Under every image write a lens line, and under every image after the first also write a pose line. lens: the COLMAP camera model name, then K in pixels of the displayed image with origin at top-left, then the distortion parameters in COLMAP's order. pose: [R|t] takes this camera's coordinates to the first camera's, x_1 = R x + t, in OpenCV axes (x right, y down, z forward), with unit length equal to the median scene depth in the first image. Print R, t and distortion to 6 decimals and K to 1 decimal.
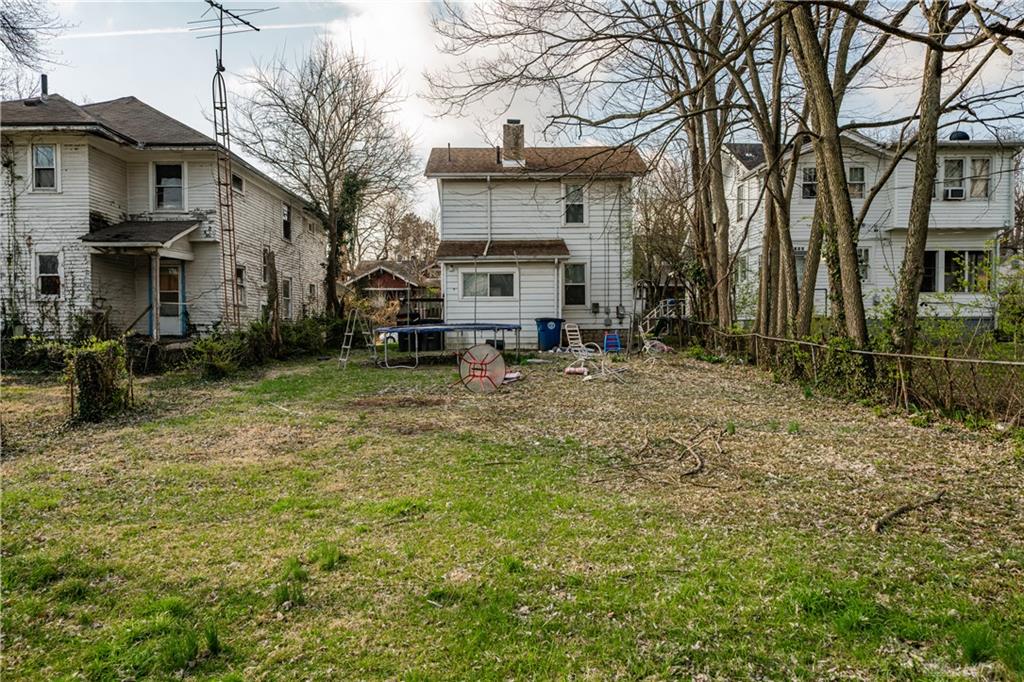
lens RADIAL K [[702.7, 0, 512.6], [0, 702.7, 341.0], [0, 0, 1]] dist [-0.005709, 0.005155]
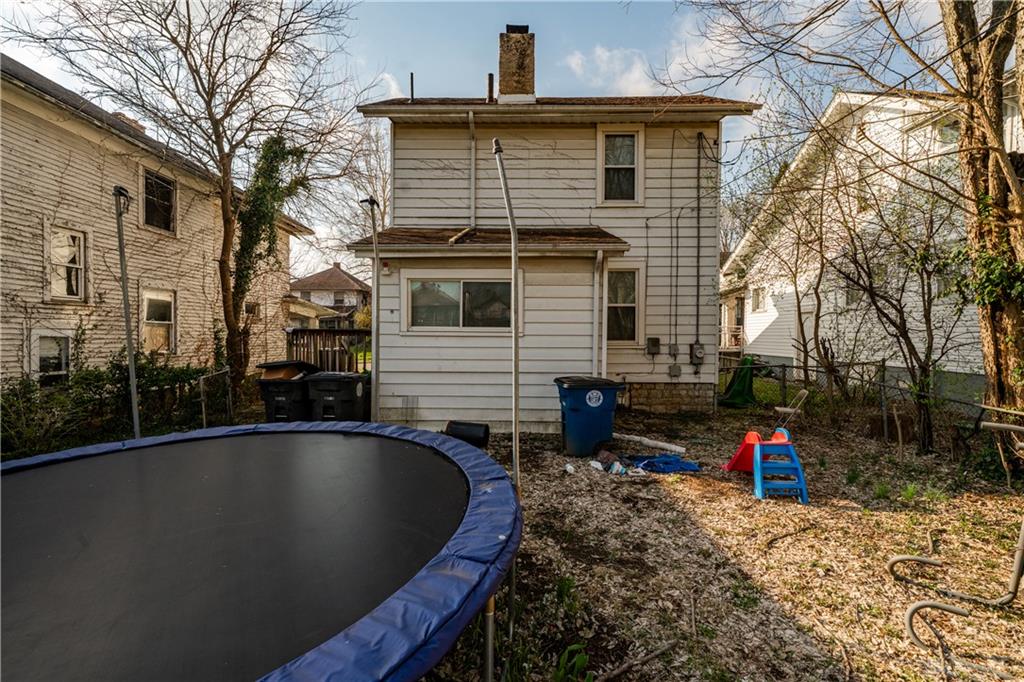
lens RADIAL K [[452.2, 0, 509.3], [0, 452.2, 339.4], [0, 0, 1]] dist [0.001702, 0.000898]
pose [[0.999530, 0.013419, -0.027552, 0.008935], [-0.013654, 0.999872, -0.008346, -0.048122], [0.027436, 0.008719, 0.999586, 0.624707]]
